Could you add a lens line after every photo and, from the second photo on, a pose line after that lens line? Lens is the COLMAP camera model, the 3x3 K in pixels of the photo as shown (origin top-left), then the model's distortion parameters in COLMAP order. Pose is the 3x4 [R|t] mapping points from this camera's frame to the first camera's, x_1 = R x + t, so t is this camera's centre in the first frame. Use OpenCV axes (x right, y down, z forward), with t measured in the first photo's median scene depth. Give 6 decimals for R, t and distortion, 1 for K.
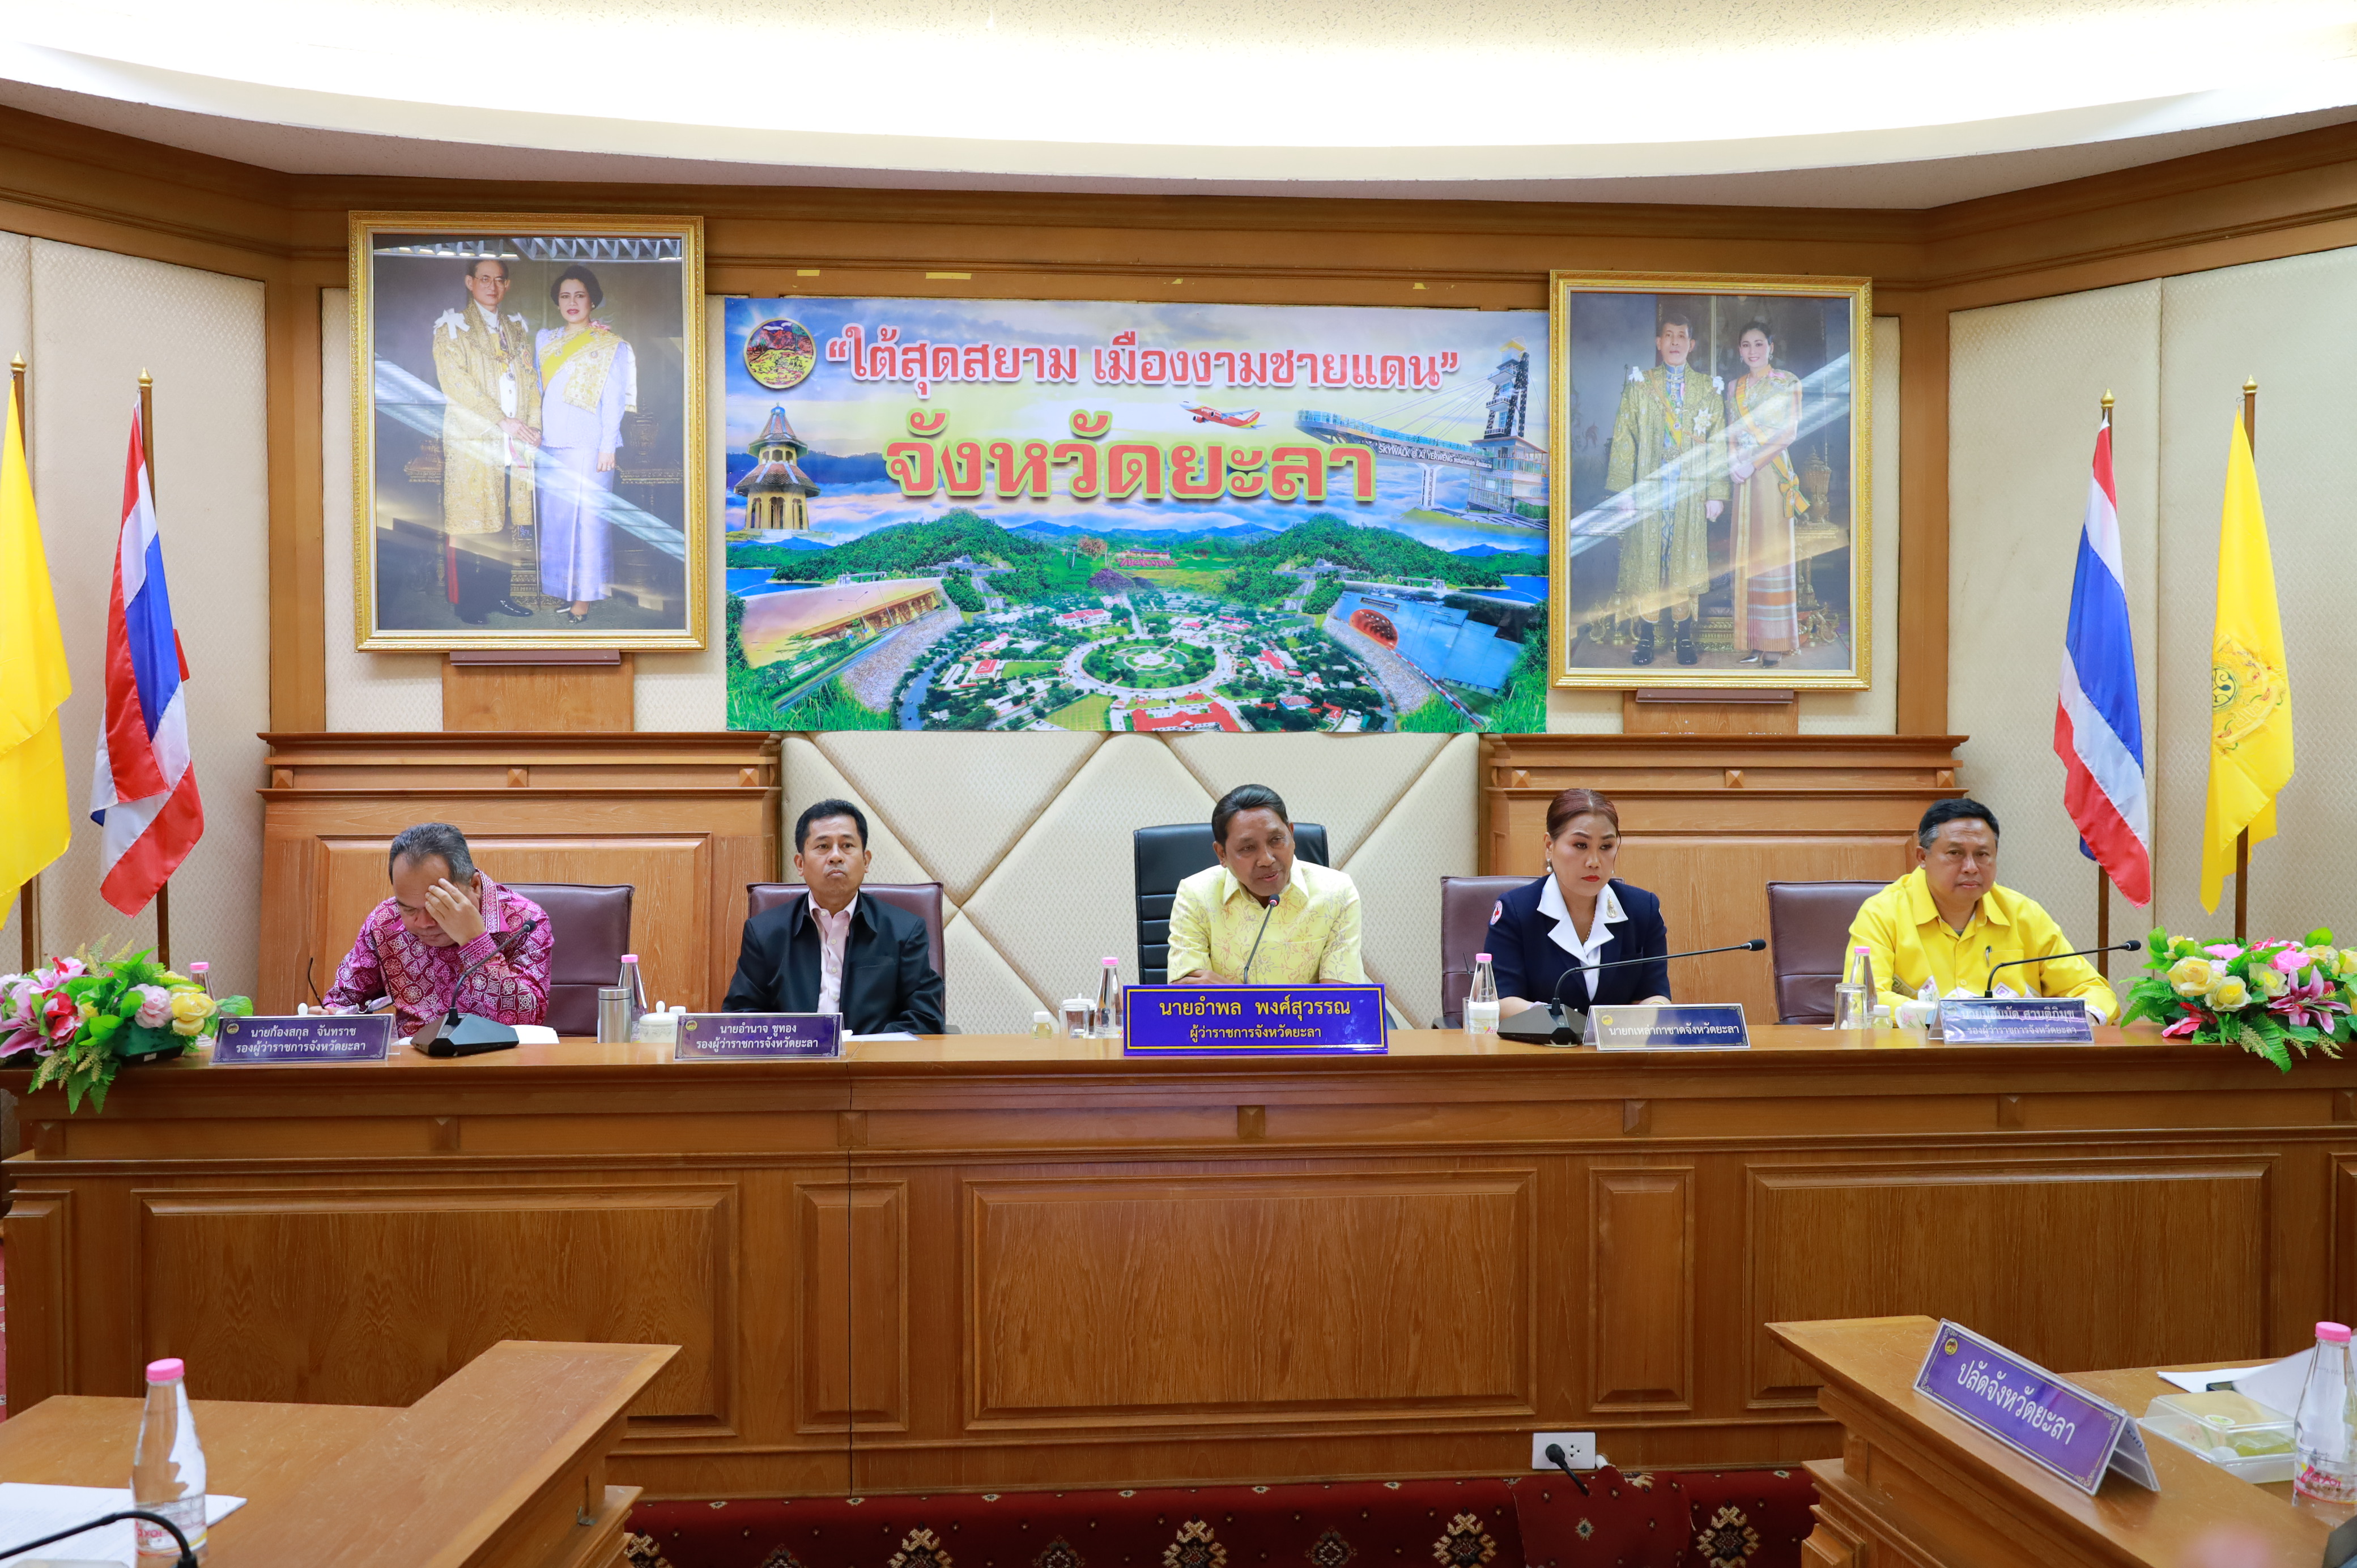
lens RADIAL K [[1694.7, 0, 1182.8], [0, 1694.7, 783.9], [0, 0, 1]] dist [-0.022666, -0.003345]
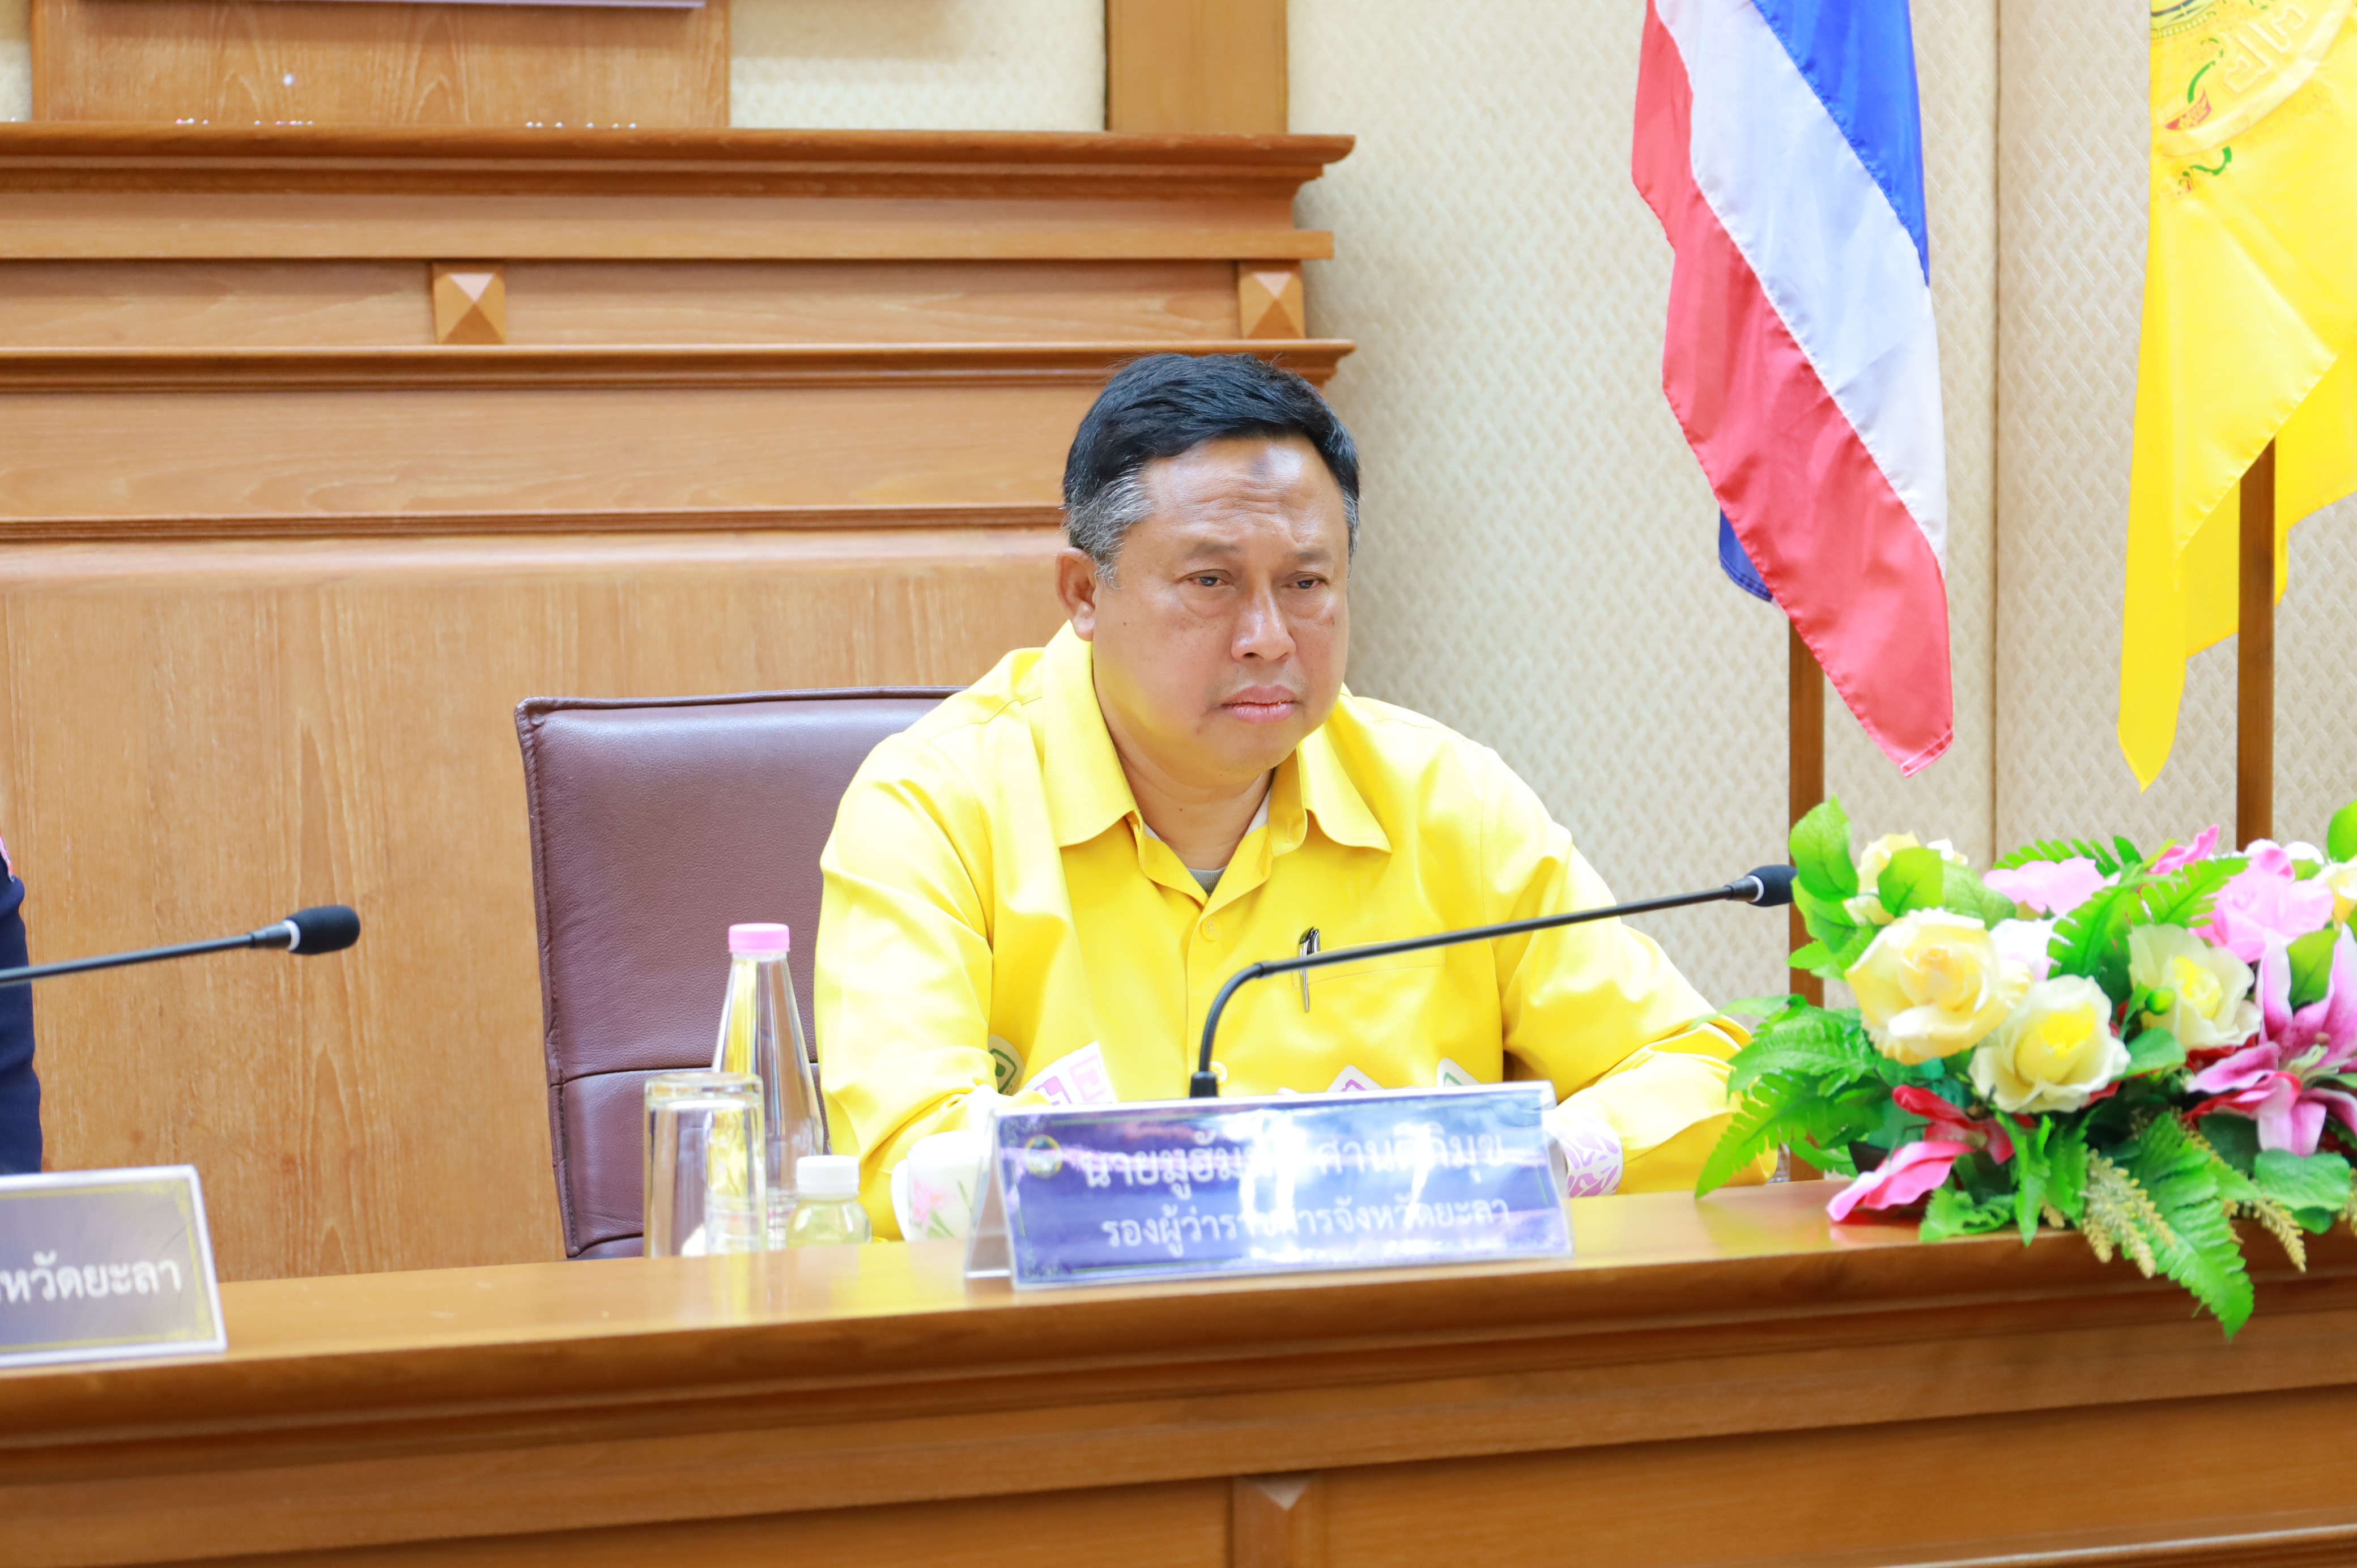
lens RADIAL K [[6713.7, 0, 1181.3], [0, 6713.7, 784.2], [0, 0, 1]] dist [-0.026714, 0.136626]
pose [[0.935394, -0.028311, 0.352472, 0.084965], [0.010574, 0.998584, 0.052144, 0.018915], [-0.353449, -0.045048, 0.934368, 0.046952]]
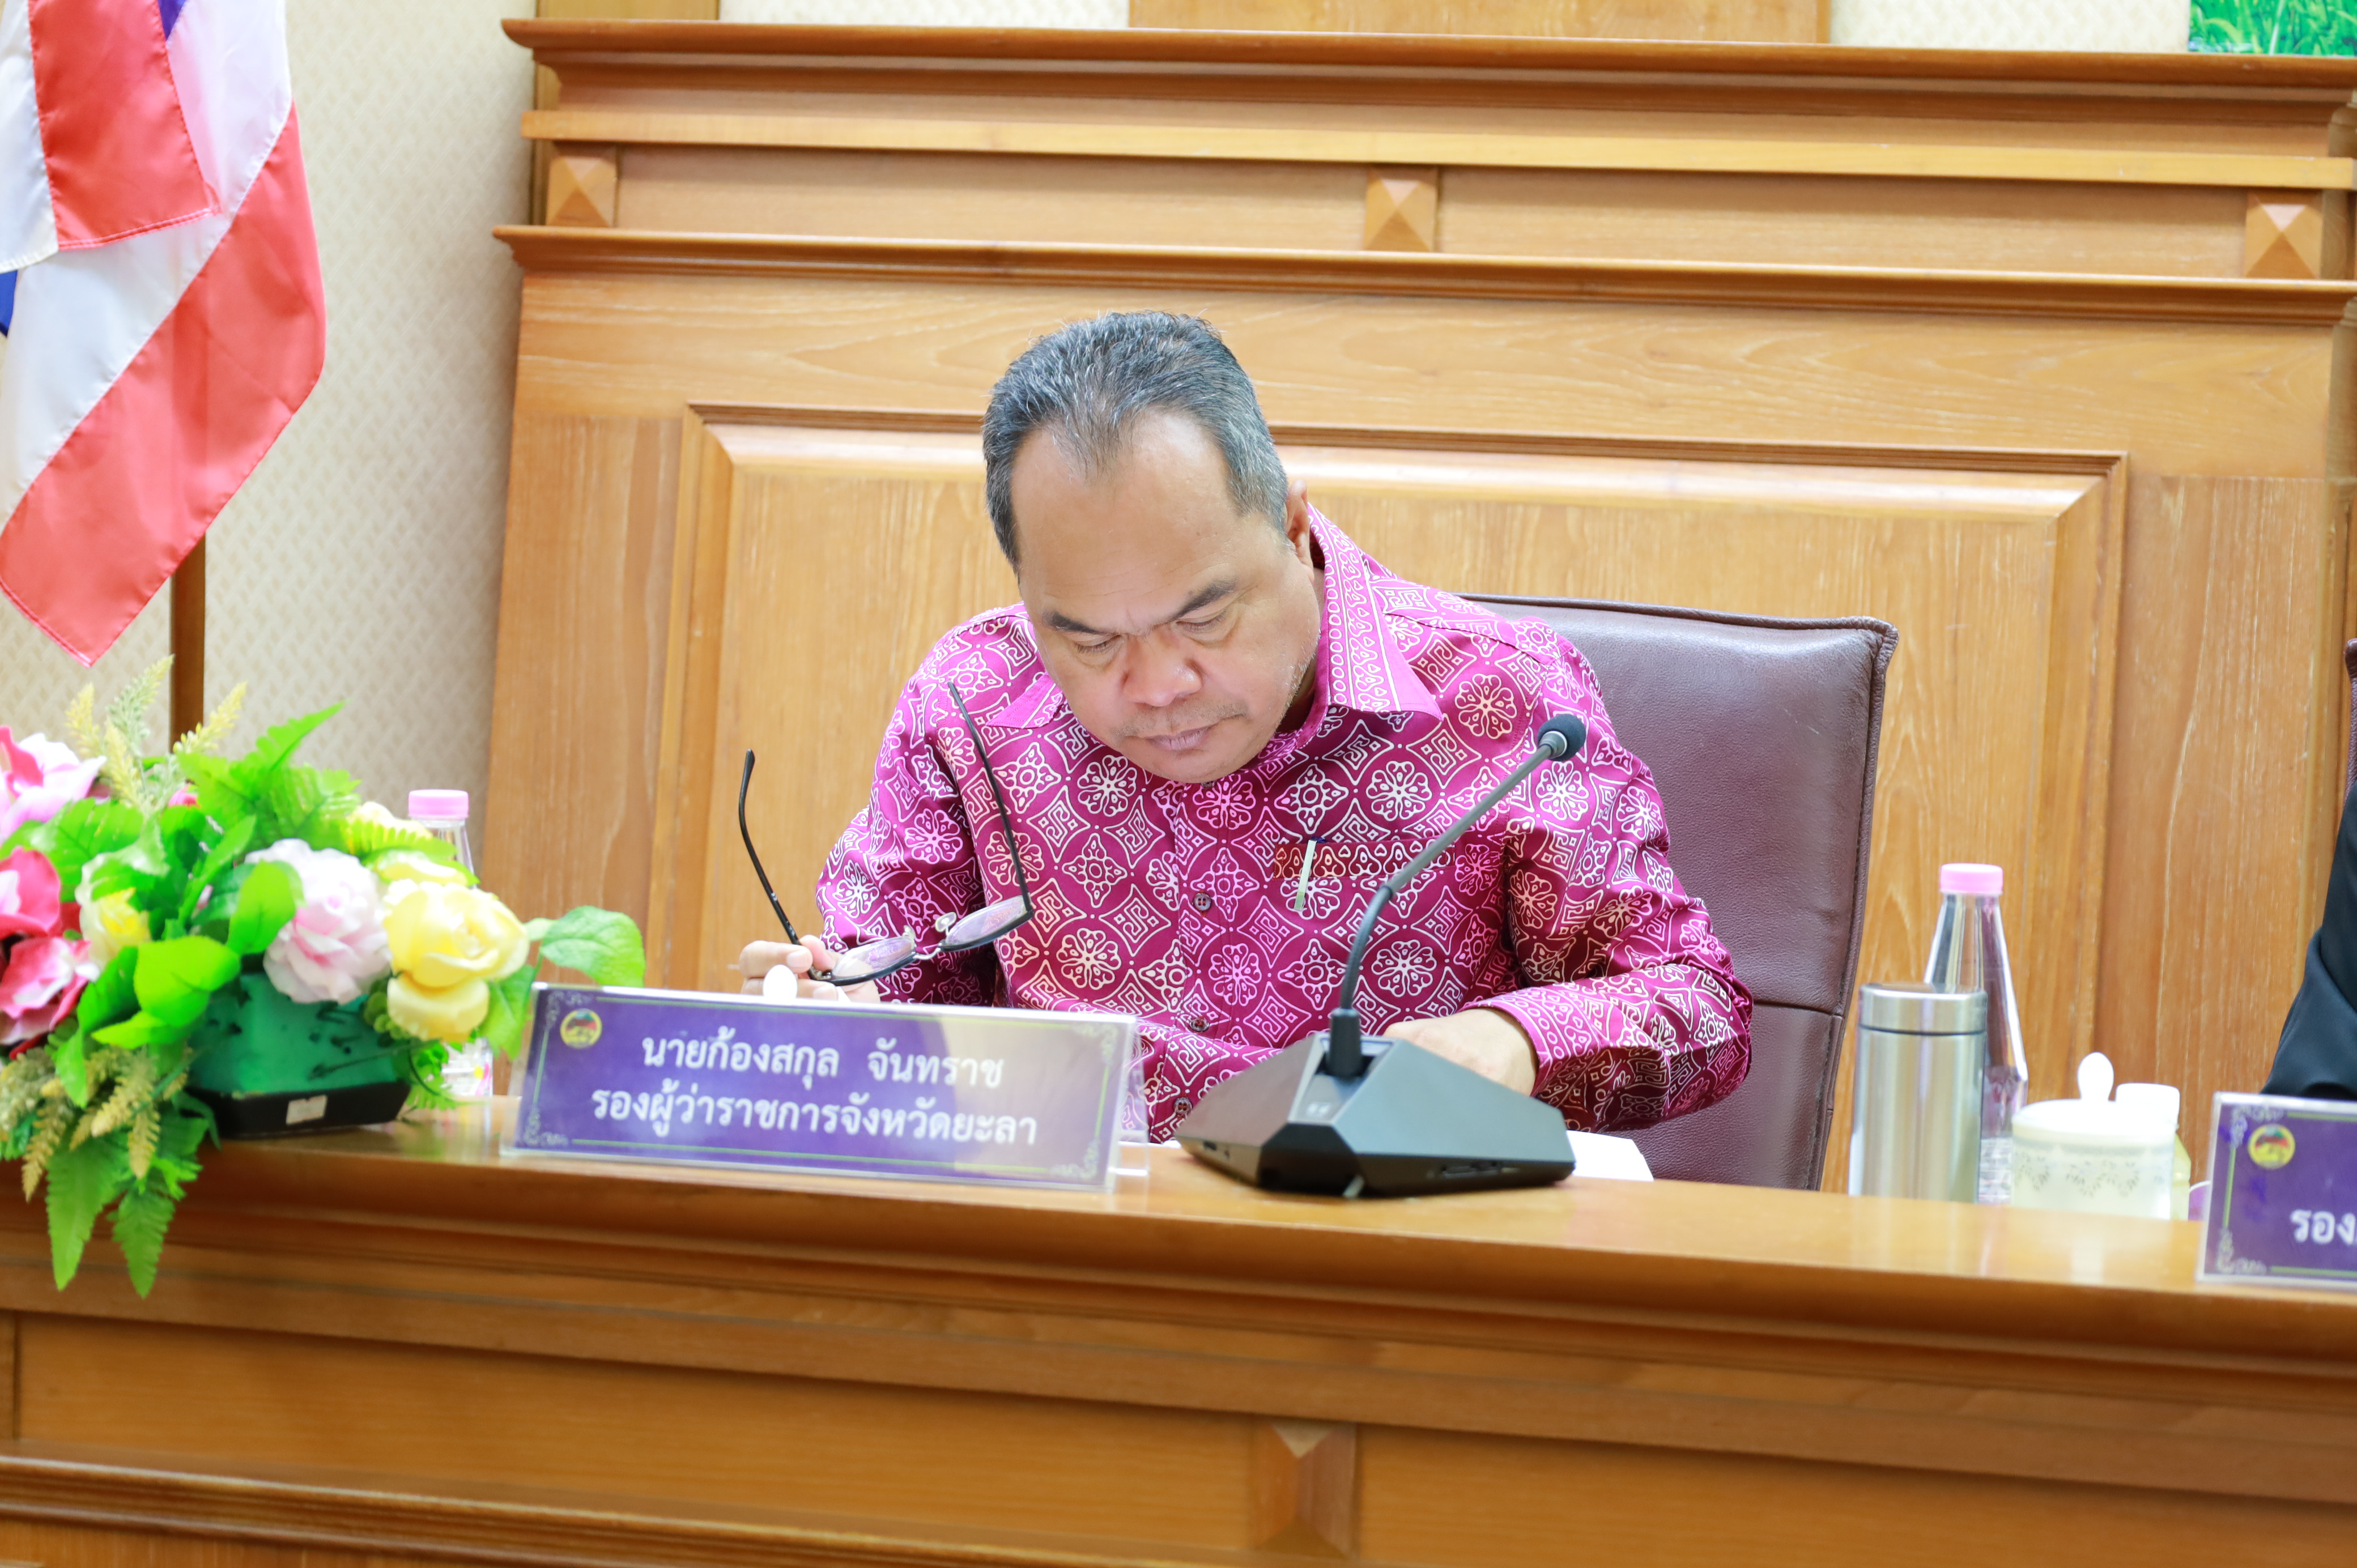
lens RADIAL K [[6713.7, 0, 1181.3], [0, 6713.7, 784.2], [0, 0, 1]] dist [-0.026714, 0.136626]
pose [[0.935325, 0.057152, -0.349143, -0.063183], [-0.037906, 0.997374, 0.061716, 0.022540], [0.351754, -0.044490, 0.935035, 0.020000]]
